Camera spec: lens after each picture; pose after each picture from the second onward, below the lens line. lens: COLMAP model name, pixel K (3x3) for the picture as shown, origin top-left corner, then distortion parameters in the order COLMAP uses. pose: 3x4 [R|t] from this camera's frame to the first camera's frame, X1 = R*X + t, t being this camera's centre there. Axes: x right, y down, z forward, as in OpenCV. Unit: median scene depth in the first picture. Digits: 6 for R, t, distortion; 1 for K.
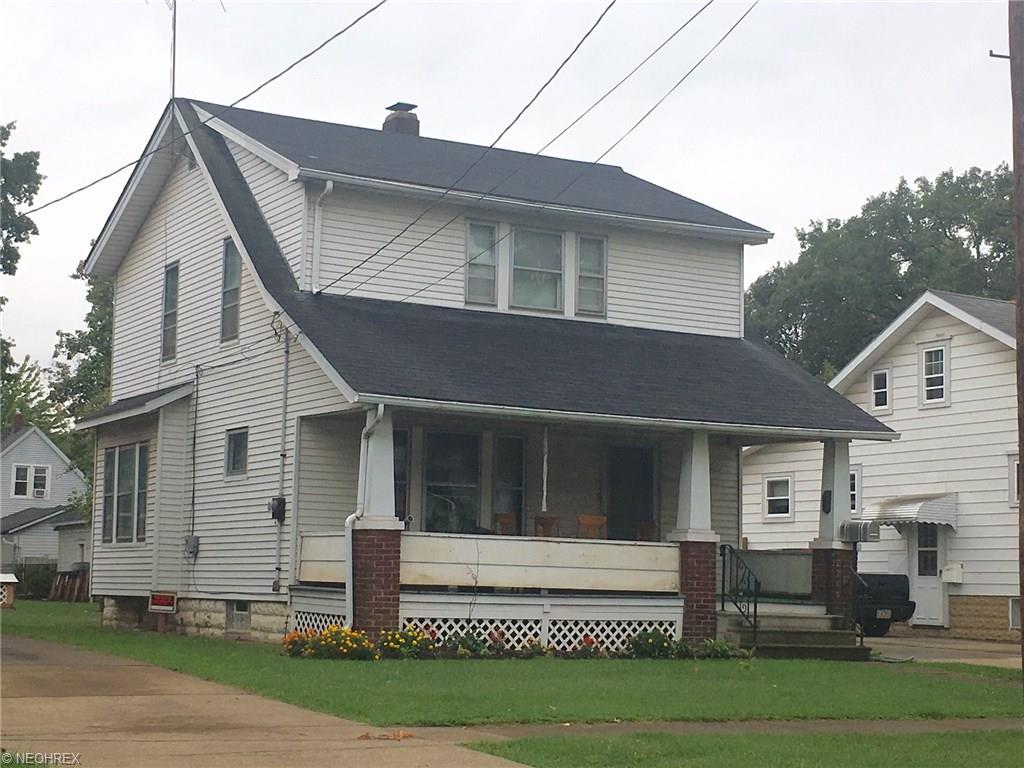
lens RADIAL K [[1833.9, 0, 509.1], [0, 1833.9, 383.1], [0, 0, 1]] dist [-0.044929, 0.000000]
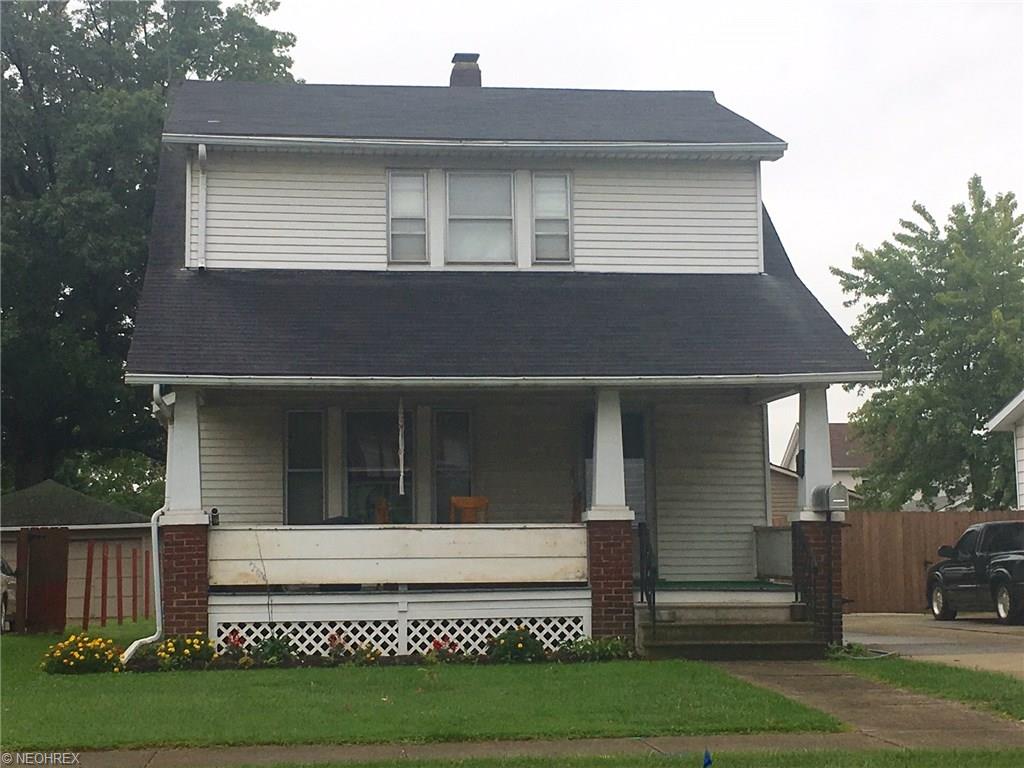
lens RADIAL K [[1833.9, 0, 514.1], [0, 1833.9, 387.9], [0, 0, 1]] dist [-0.044929, 0.000000]
pose [[0.928007, -0.075821, -0.364767, 0.374808], [0.076805, 0.996976, -0.011834, 0.033371], [0.364561, -0.017034, 0.931024, 0.211835]]
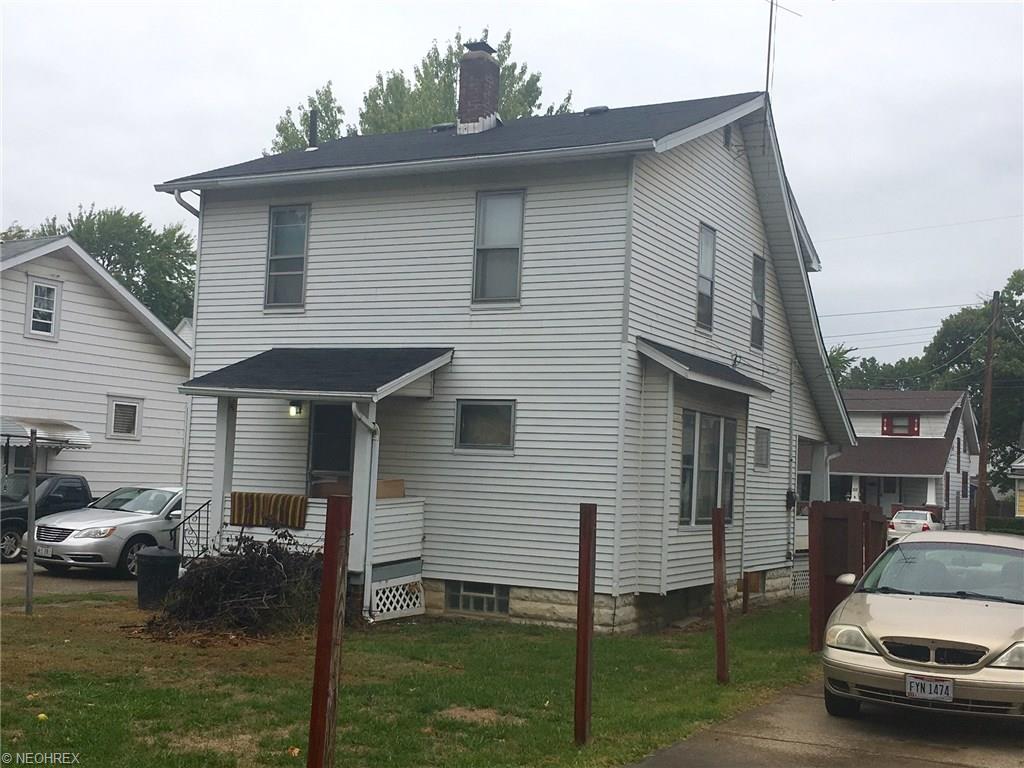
lens RADIAL K [[1283.6, 0, 512.5], [0, 1283.6, 382.5], [0, 0, 1]] dist [0.034934, 0.000000]
pose [[-0.564705, 0.017682, 0.825103, -0.642675], [-0.147281, 0.981562, -0.121836, 0.104599], [-0.812044, -0.190324, -0.551689, 1.371250]]
